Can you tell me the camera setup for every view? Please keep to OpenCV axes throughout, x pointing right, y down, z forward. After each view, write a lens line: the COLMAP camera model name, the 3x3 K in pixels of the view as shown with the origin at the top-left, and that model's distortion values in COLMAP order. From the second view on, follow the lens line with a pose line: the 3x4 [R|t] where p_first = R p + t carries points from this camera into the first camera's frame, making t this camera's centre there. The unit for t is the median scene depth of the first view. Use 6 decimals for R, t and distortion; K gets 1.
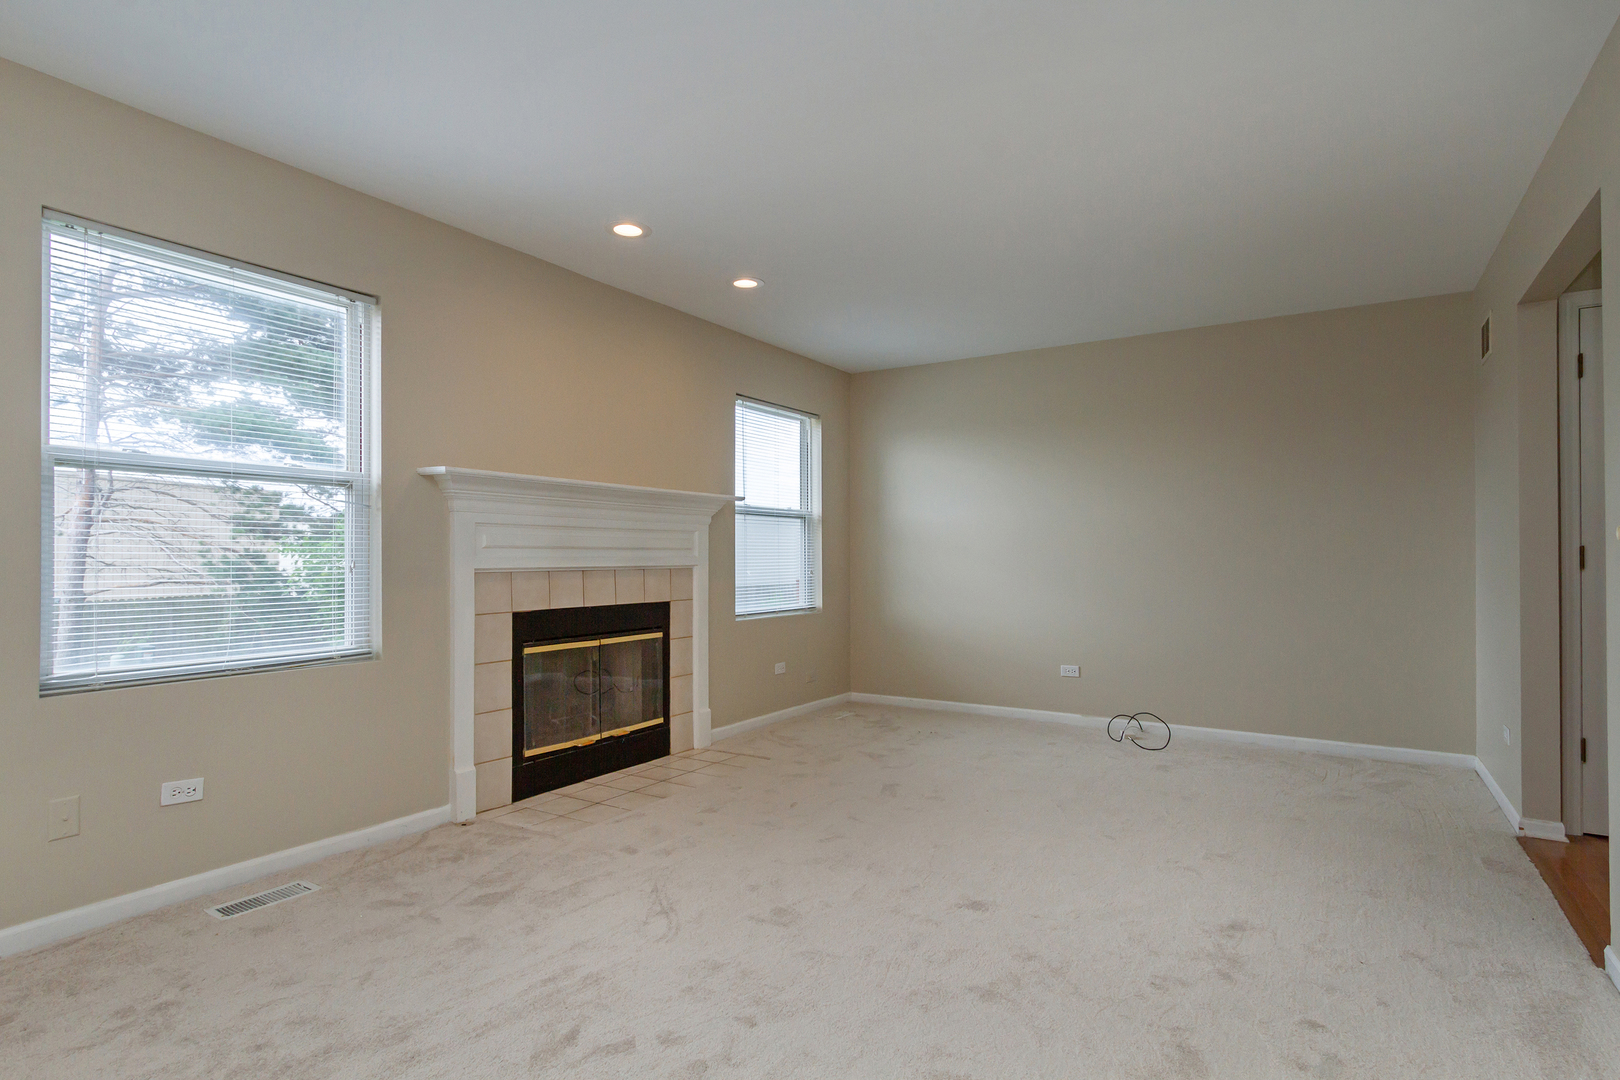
lens RADIAL K [[853.7, 0, 810.8], [0, 853.7, 543.8], [0, 0, 1]] dist [0.000188, -0.000295]
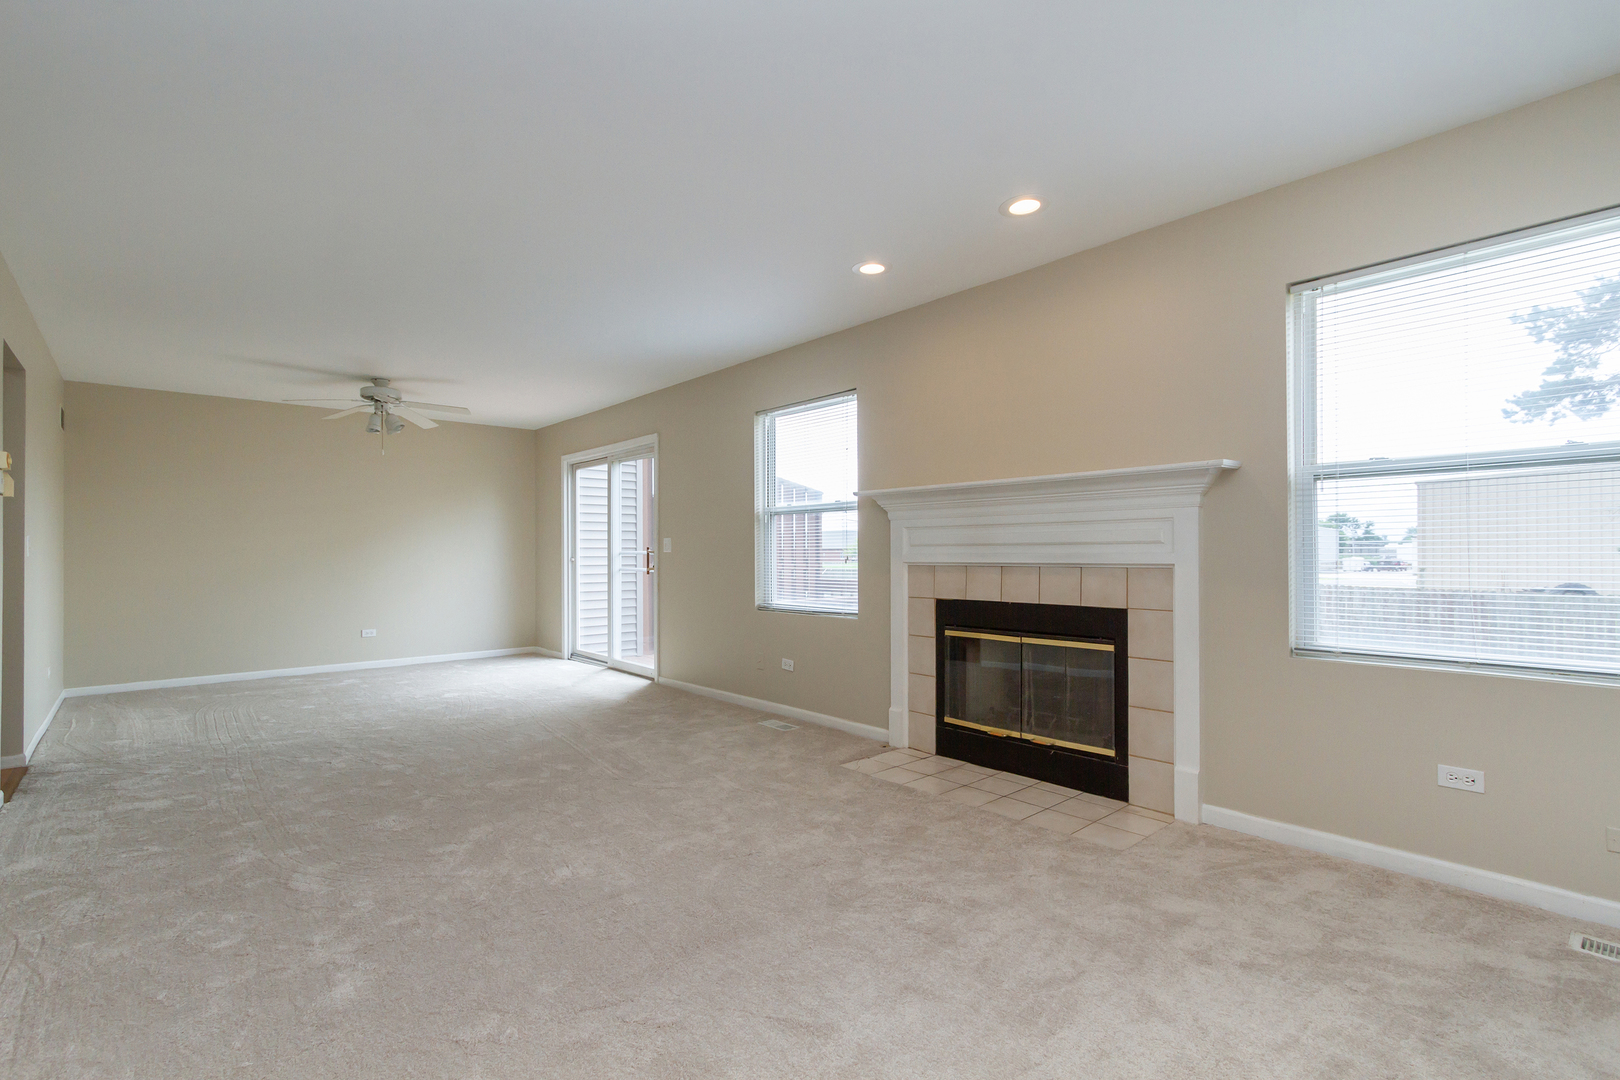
lens RADIAL K [[734.5, 0, 808.4], [0, 734.5, 546.3], [0, 0, 1]] dist [-0.000947, -0.000345]
pose [[-0.291075, -0.006400, -0.956679, 0.600749], [0.020075, 0.999717, -0.012795, 0.012739], [0.956490, -0.022930, -0.290864, 0.959875]]
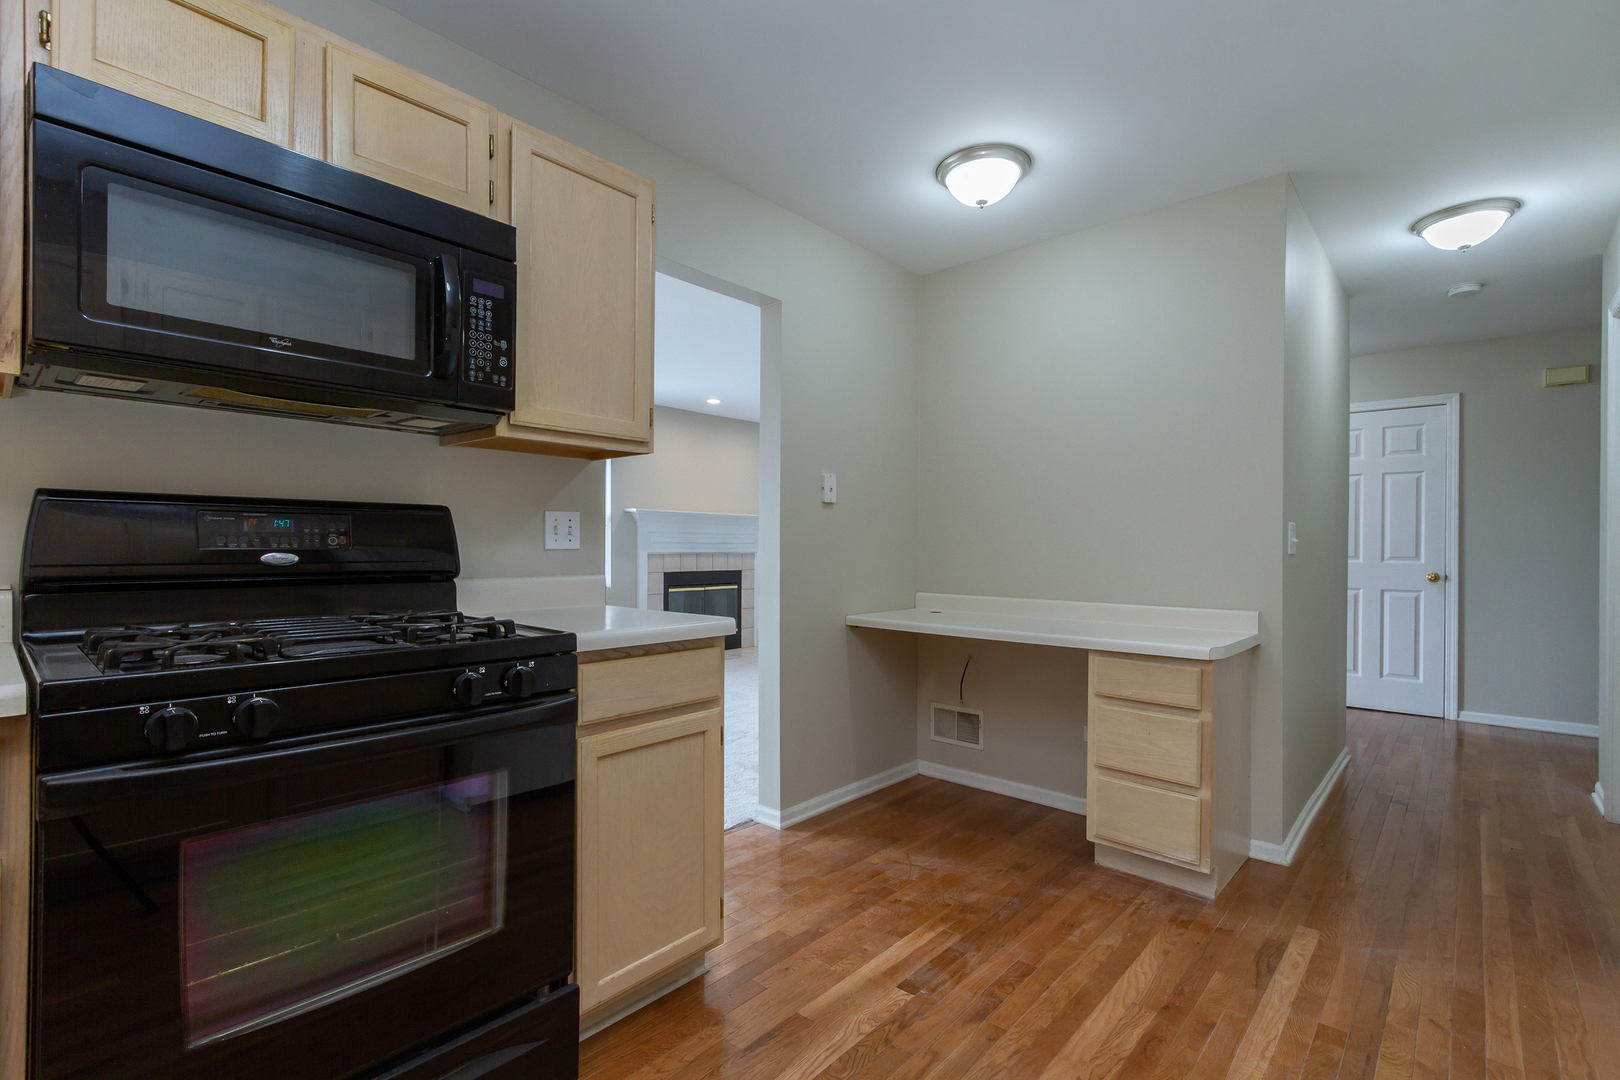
lens RADIAL K [[748.6, 0, 788.9], [0, 748.6, 548.0], [0, 0, 1]] dist [-0.002278, -0.000244]
pose [[0.980693, 0.009434, -0.195325, 0.293130], [-0.006130, 0.999828, 0.017518, -0.015575], [0.195456, -0.015982, 0.980582, -0.707879]]
